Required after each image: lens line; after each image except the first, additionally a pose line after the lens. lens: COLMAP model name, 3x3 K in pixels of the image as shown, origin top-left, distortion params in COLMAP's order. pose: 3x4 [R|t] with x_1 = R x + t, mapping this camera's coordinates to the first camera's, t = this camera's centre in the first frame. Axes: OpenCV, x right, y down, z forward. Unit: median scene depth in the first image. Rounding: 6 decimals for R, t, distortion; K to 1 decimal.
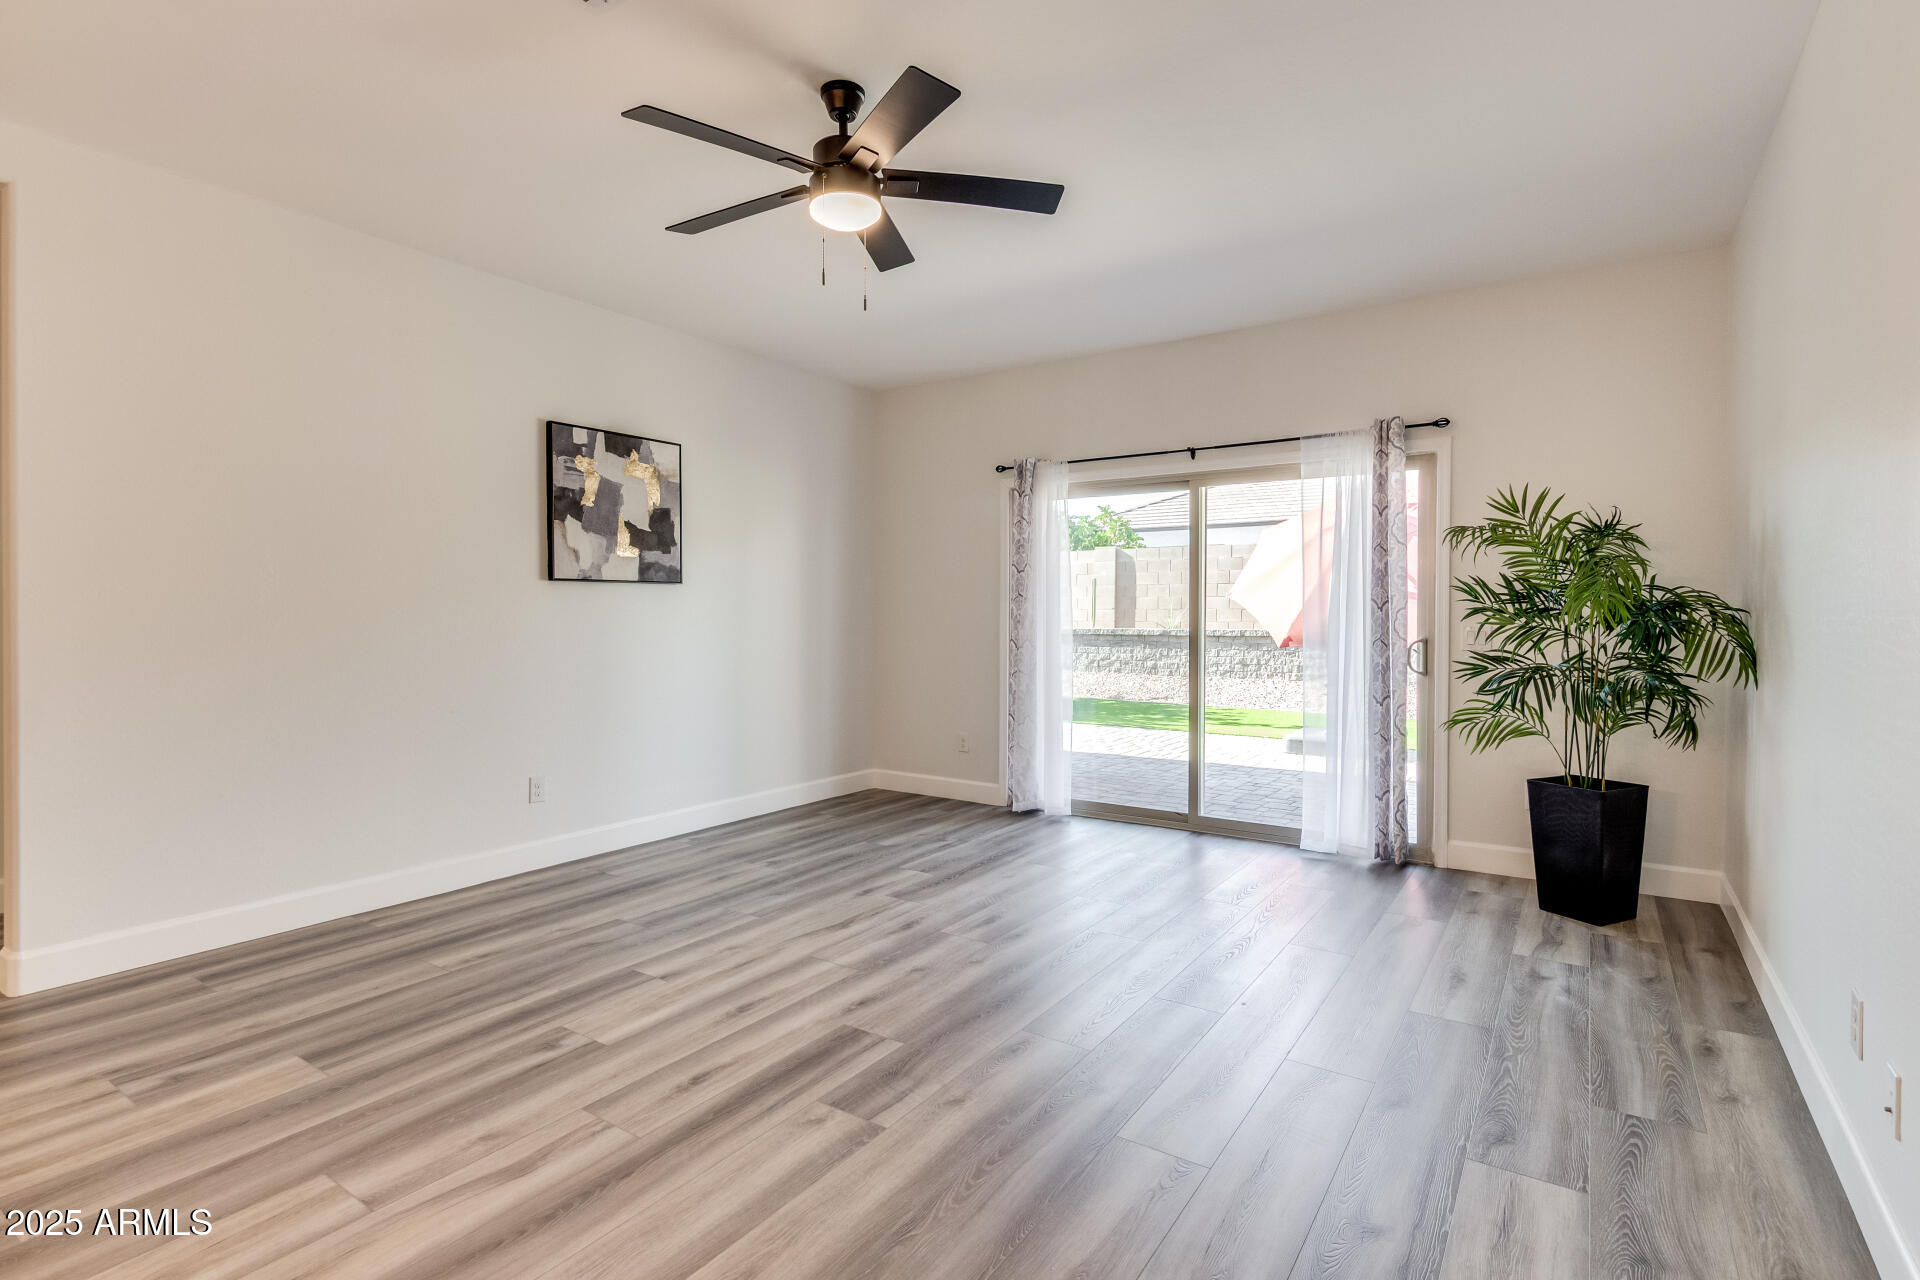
lens RADIAL K [[932.4, 0, 945.9], [0, 932.4, 617.2], [0, 0, 1]] dist [0.016705, -0.005459]
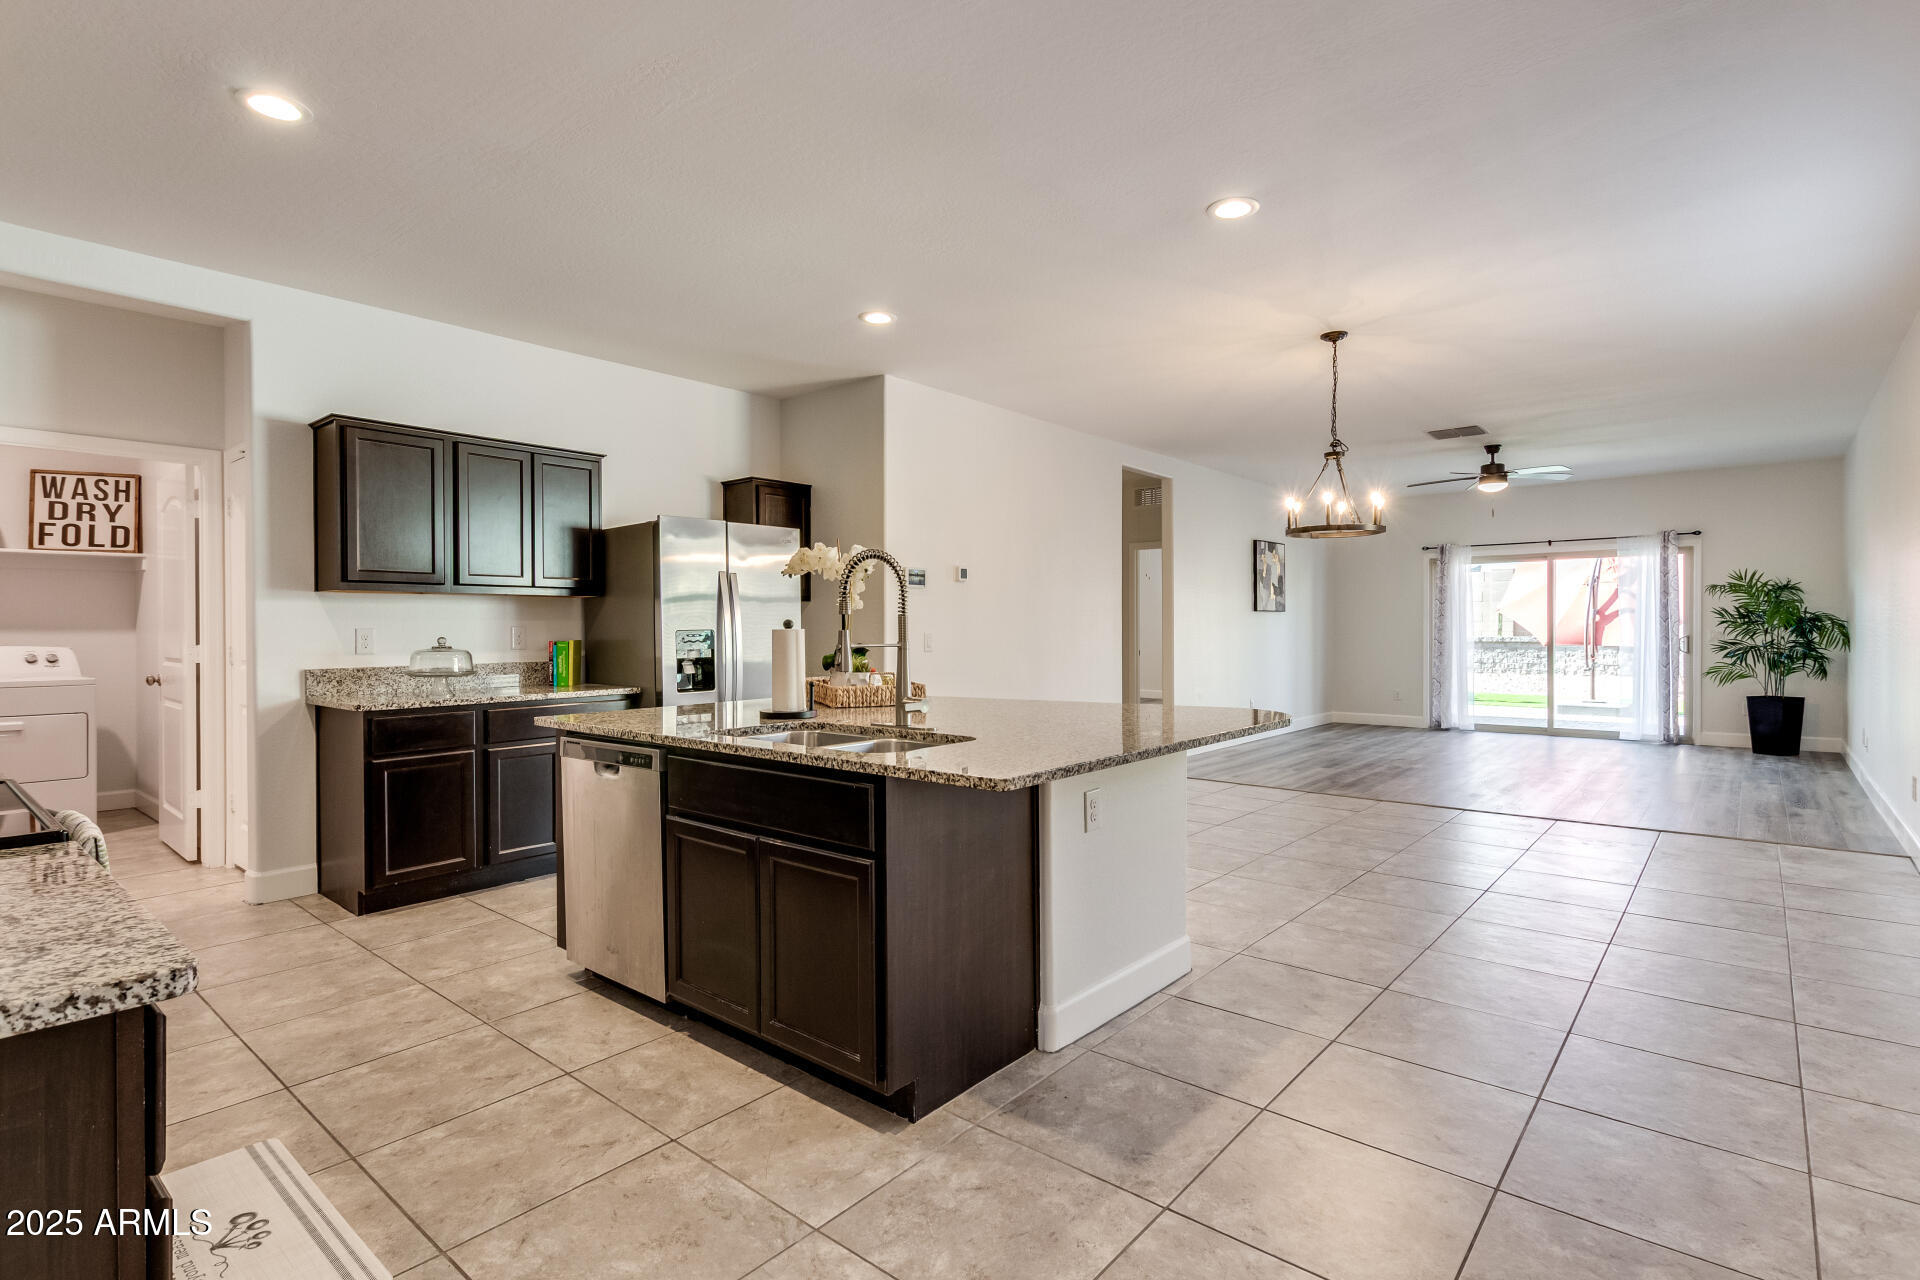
lens RADIAL K [[932.4, 0, 945.3], [0, 932.4, 636.2], [0, 0, 1]] dist [0.016705, -0.005459]
pose [[0.994260, -0.005801, -0.106831, -0.912358], [0.006199, 0.999975, 0.003391, 0.006626], [0.106808, -0.004034, 0.994271, -1.261955]]
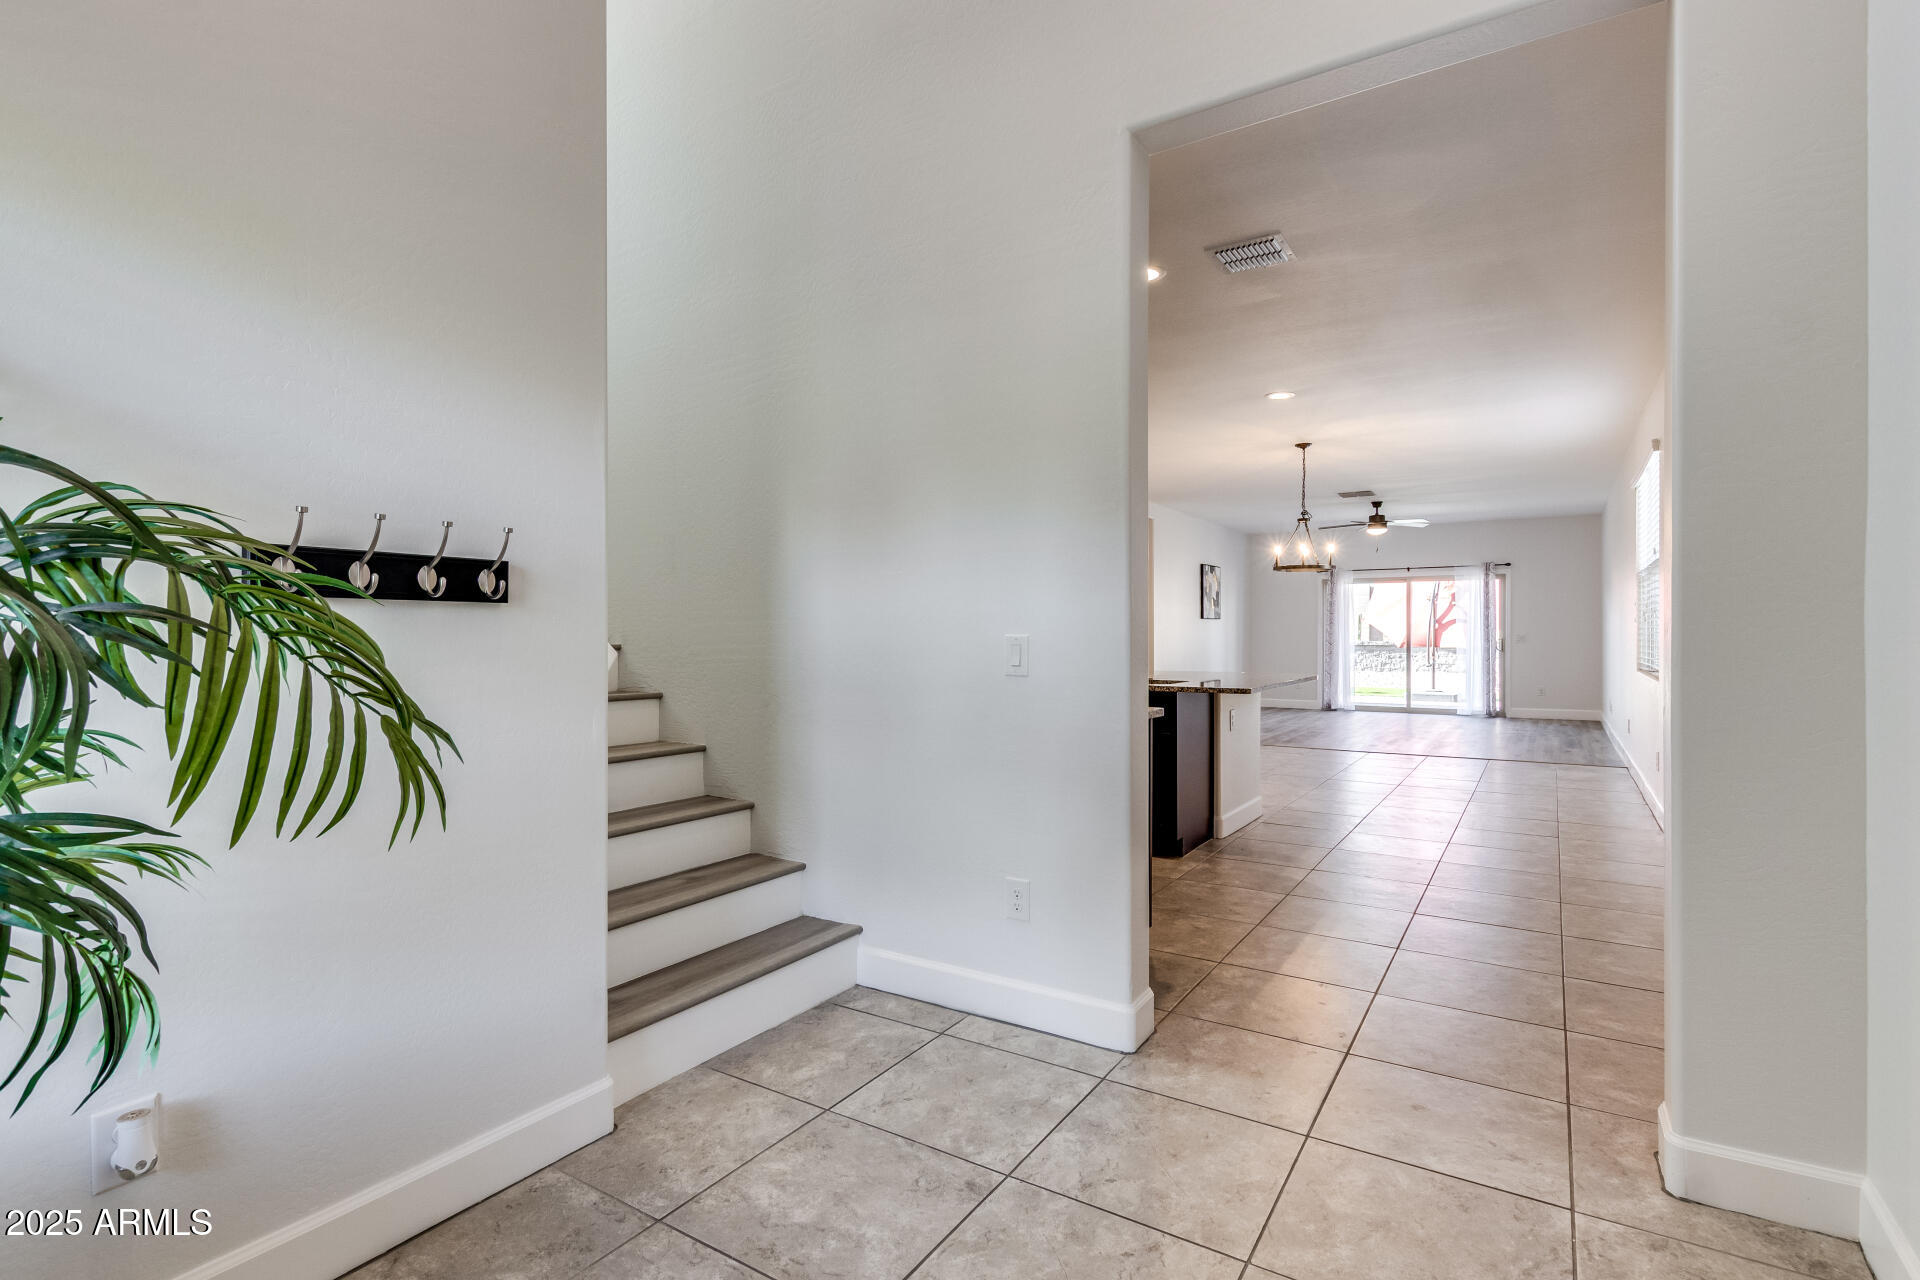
lens RADIAL K [[932.4, 0, 948.1], [0, 932.4, 637.0], [0, 0, 1]] dist [0.016705, -0.005459]
pose [[0.999465, -0.002582, 0.032605, -1.292654], [0.002638, 0.999995, -0.001683, 0.018689], [-0.032601, 0.001768, 0.999467, -1.835995]]
